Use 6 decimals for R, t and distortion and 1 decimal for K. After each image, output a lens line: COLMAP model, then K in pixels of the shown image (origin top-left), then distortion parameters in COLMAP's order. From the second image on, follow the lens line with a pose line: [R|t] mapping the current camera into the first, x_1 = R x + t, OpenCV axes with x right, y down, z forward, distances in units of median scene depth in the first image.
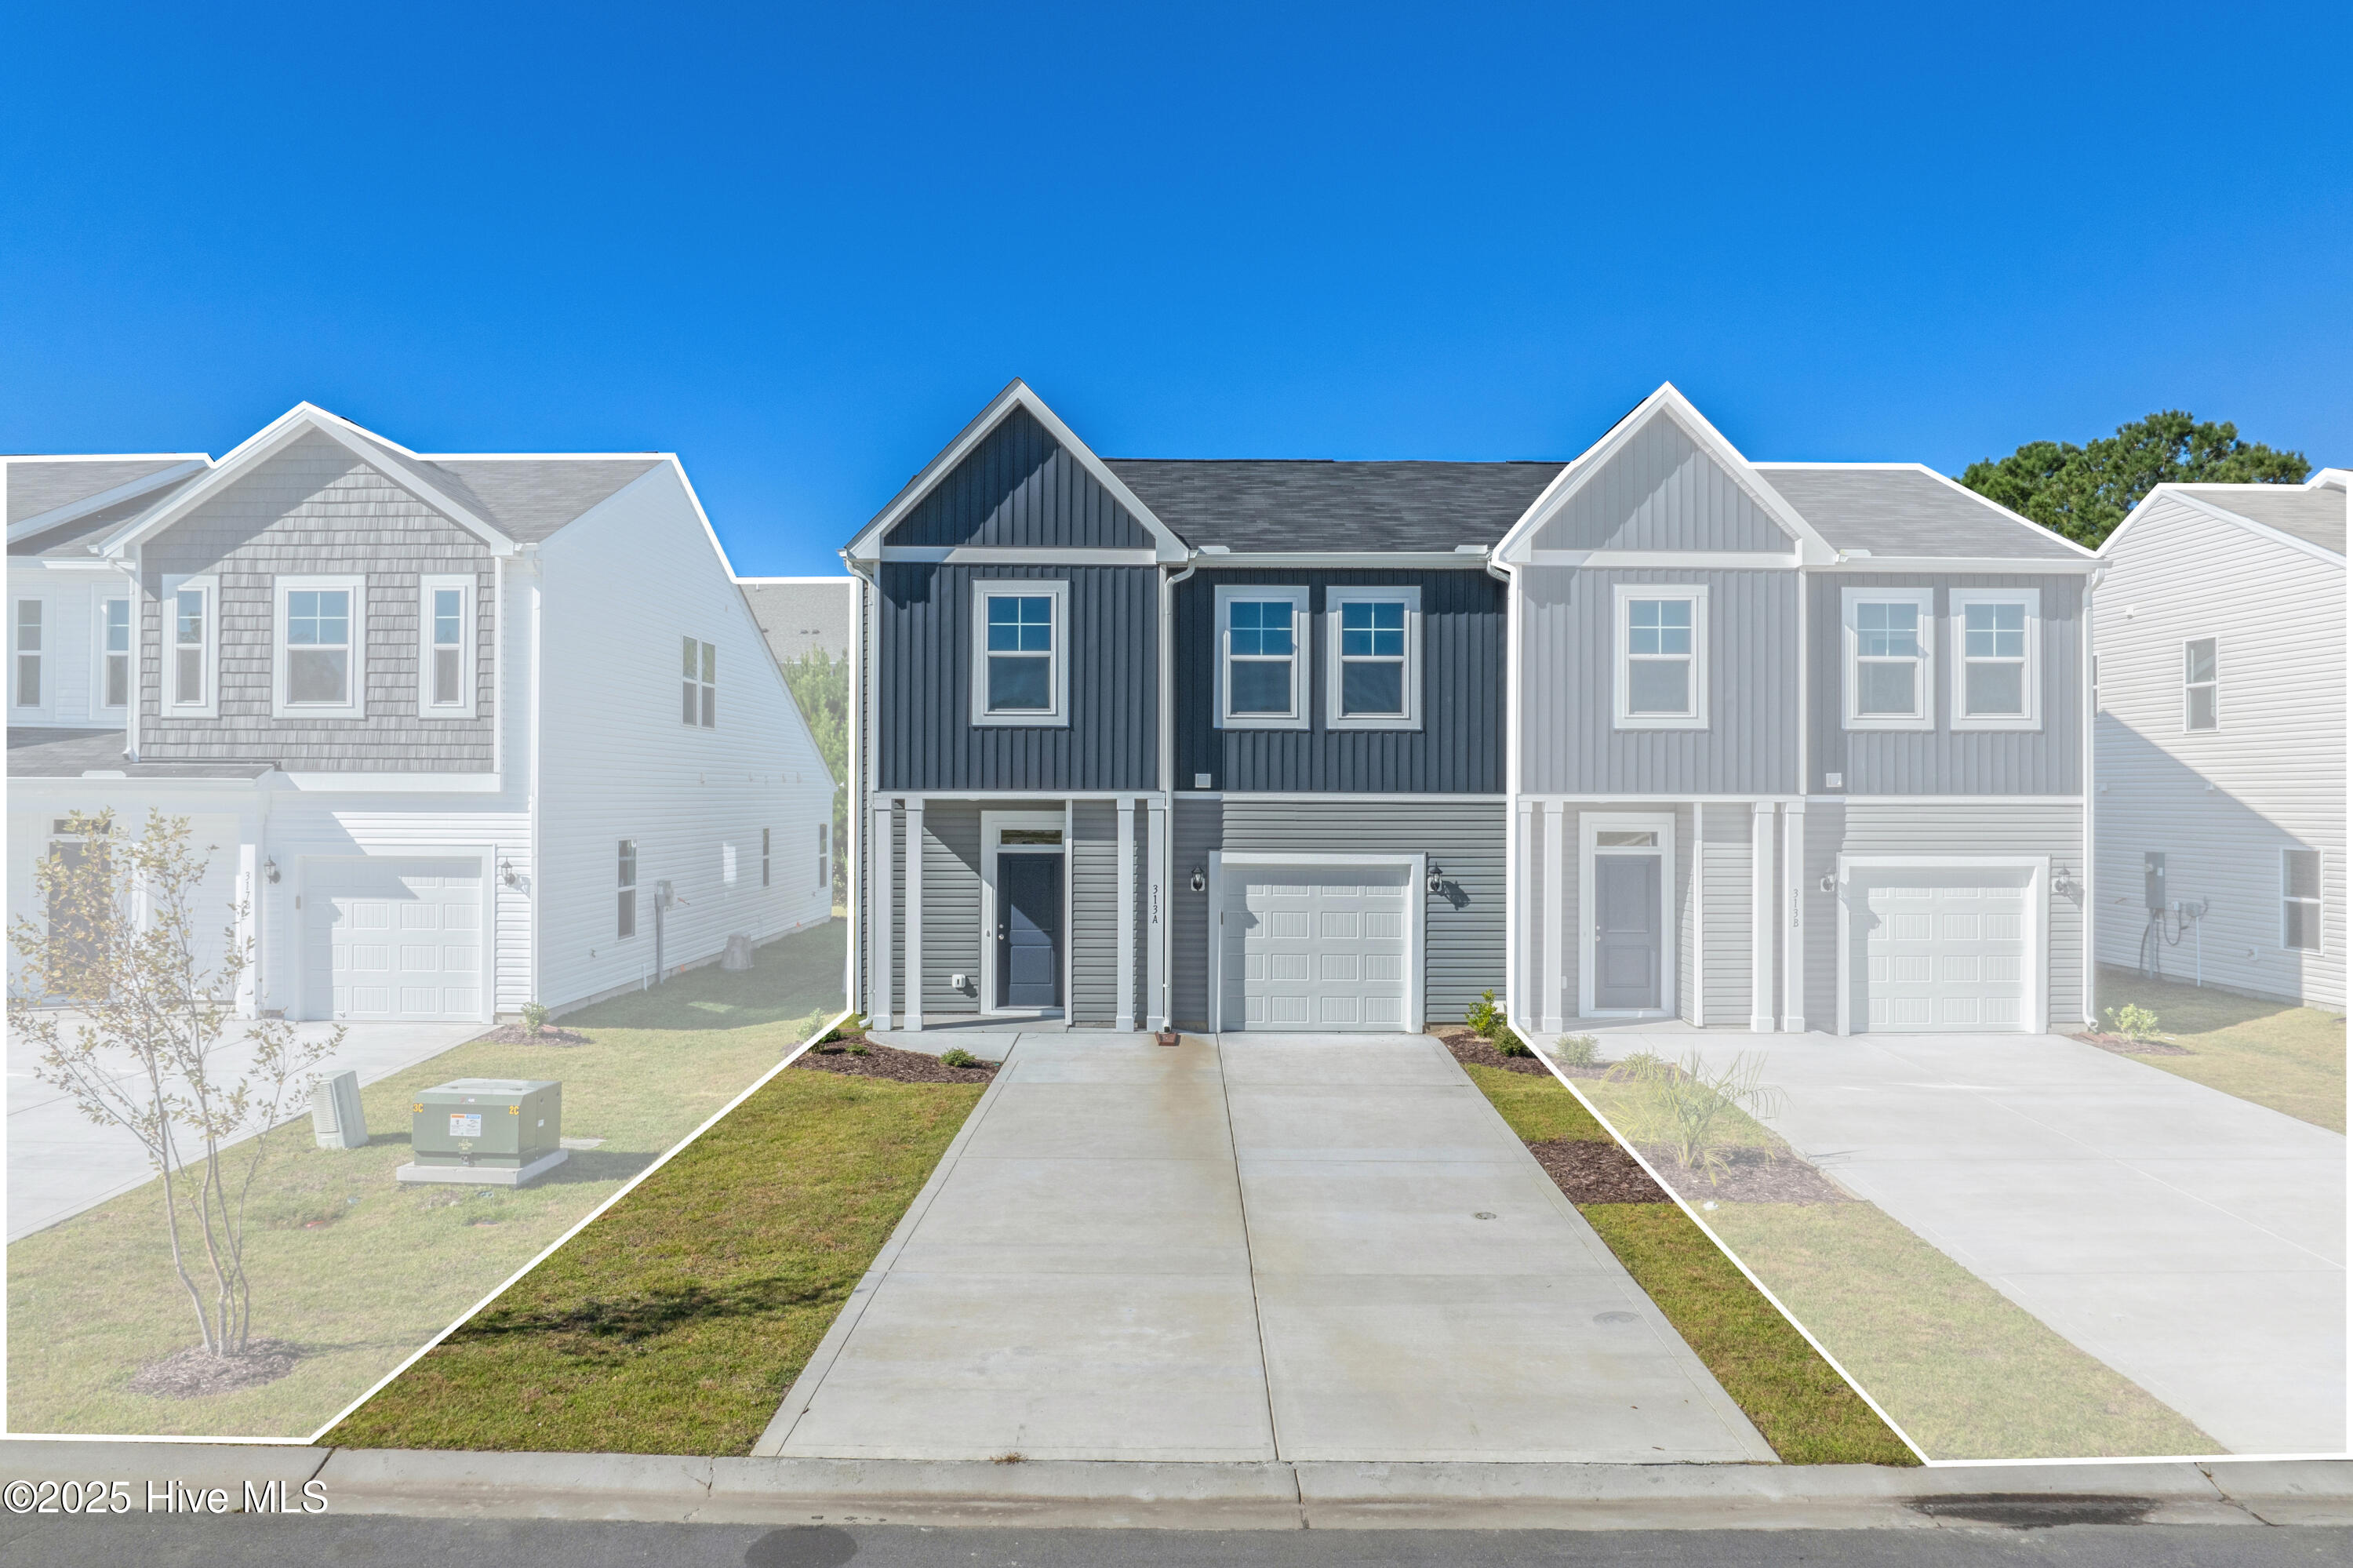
lens RADIAL K [[1657.8, 0, 1191.3], [0, 1657.8, 775.7], [0, 0, 1]] dist [-0.040378, -0.004451]
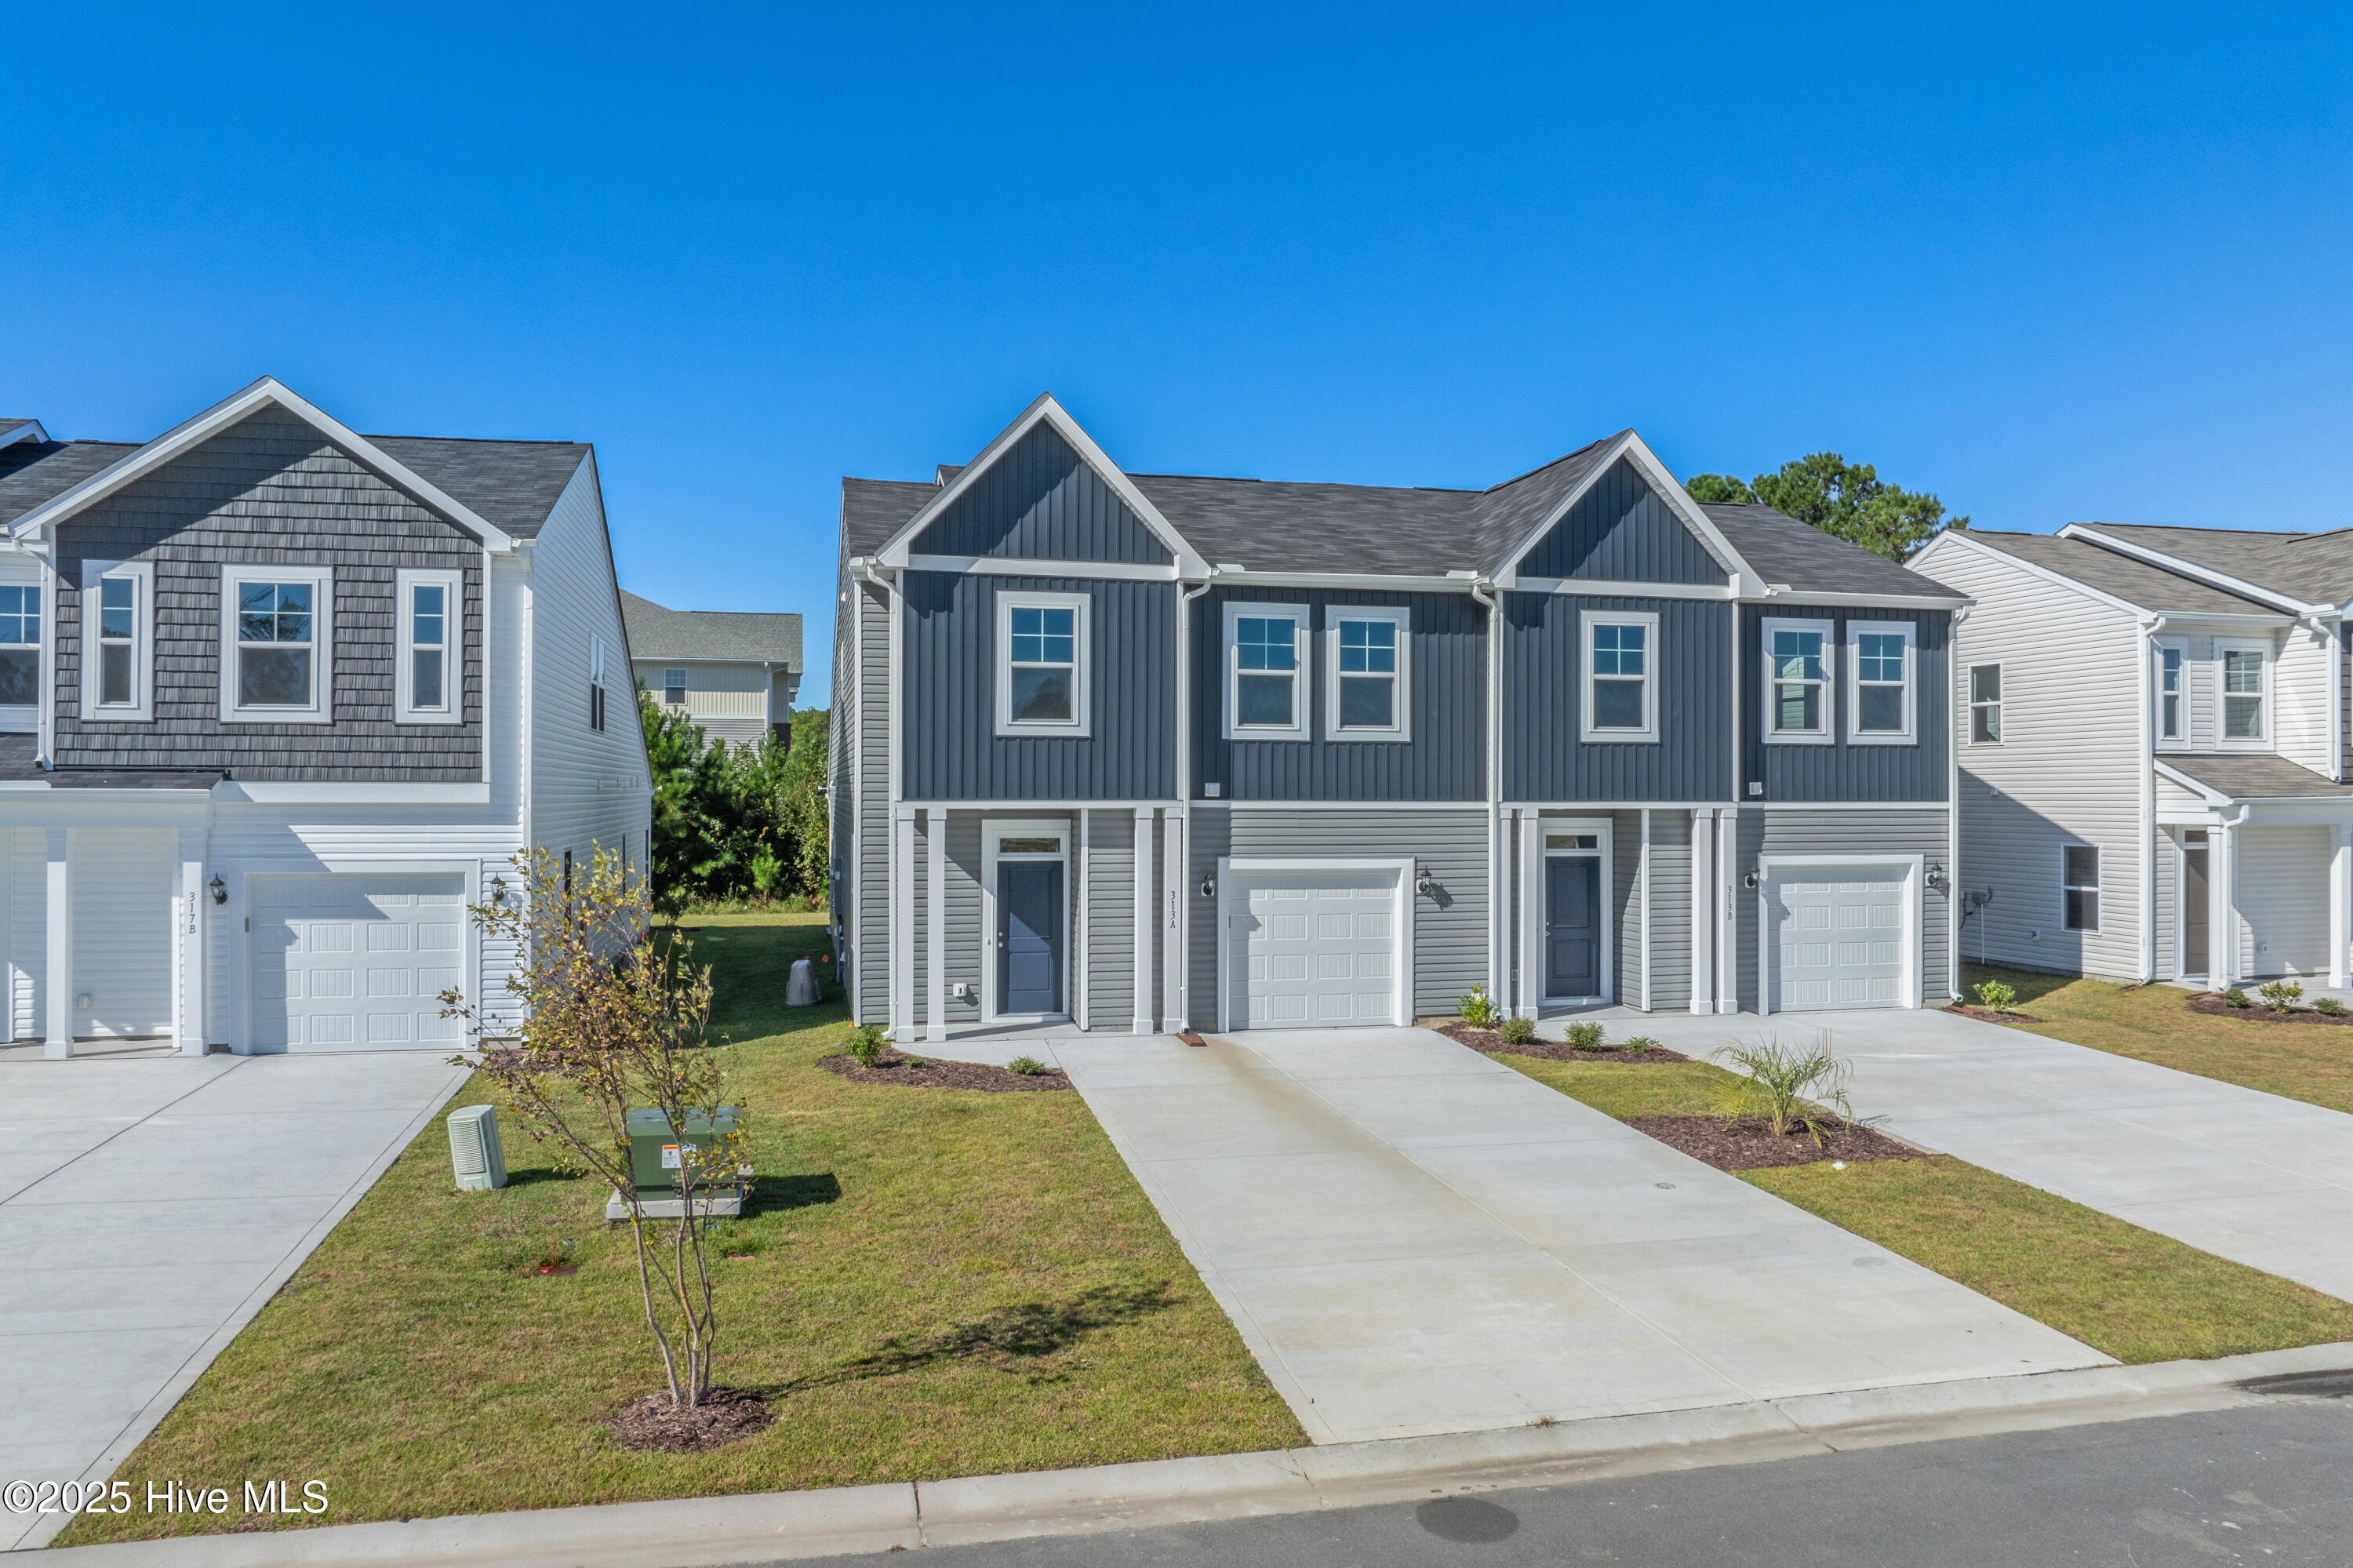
lens RADIAL K [[1657.8, 0, 1191.3], [0, 1657.8, 775.7], [0, 0, 1]] dist [-0.040378, -0.004451]
pose [[0.972162, 0.000620, 0.234309, -0.250065], [-0.001074, 0.999998, 0.001809, -0.007753], [-0.234307, -0.002010, 0.972160, -0.005013]]
